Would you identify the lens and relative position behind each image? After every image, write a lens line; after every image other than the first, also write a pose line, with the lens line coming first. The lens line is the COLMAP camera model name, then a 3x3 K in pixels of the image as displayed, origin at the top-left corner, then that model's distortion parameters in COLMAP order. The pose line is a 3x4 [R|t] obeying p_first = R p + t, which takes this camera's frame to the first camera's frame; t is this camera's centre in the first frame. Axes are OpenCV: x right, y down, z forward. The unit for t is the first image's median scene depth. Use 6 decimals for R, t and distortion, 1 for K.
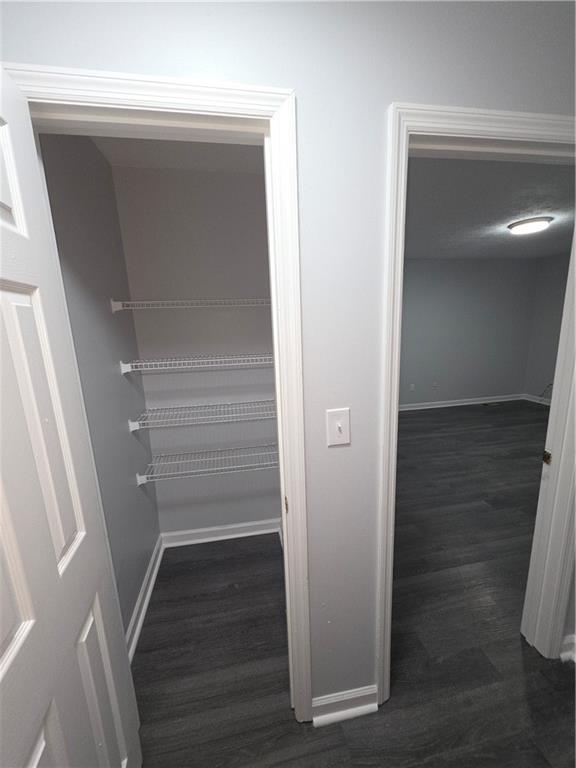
lens RADIAL K [[308.3, 0, 284.6], [0, 308.3, 386.5], [0, 0, 1]] dist [0.001116, 0.000046]
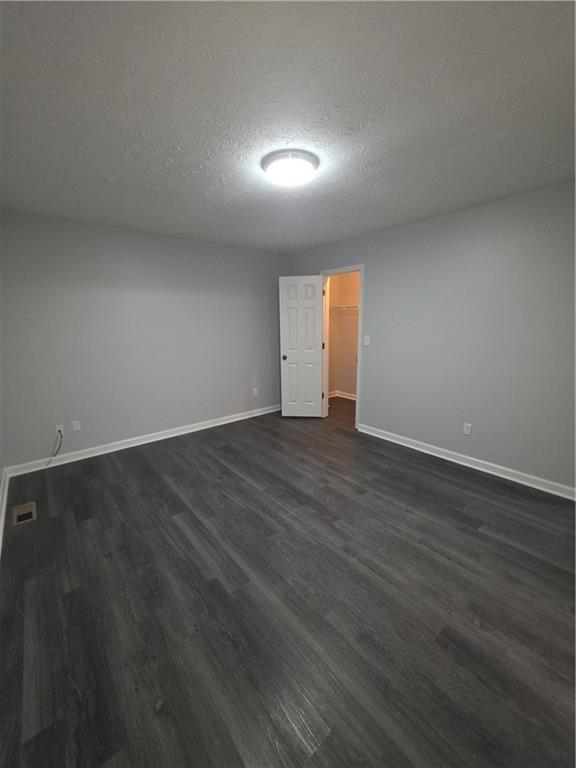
lens RADIAL K [[308.3, 0, 284.6], [0, 308.3, 386.5], [0, 0, 1]] dist [0.001116, 0.000046]
pose [[-0.484675, -0.146691, 0.862306, 0.173758], [0.210273, 0.937387, 0.277651, -0.239361], [-0.849043, 0.315891, -0.423483, 1.213627]]
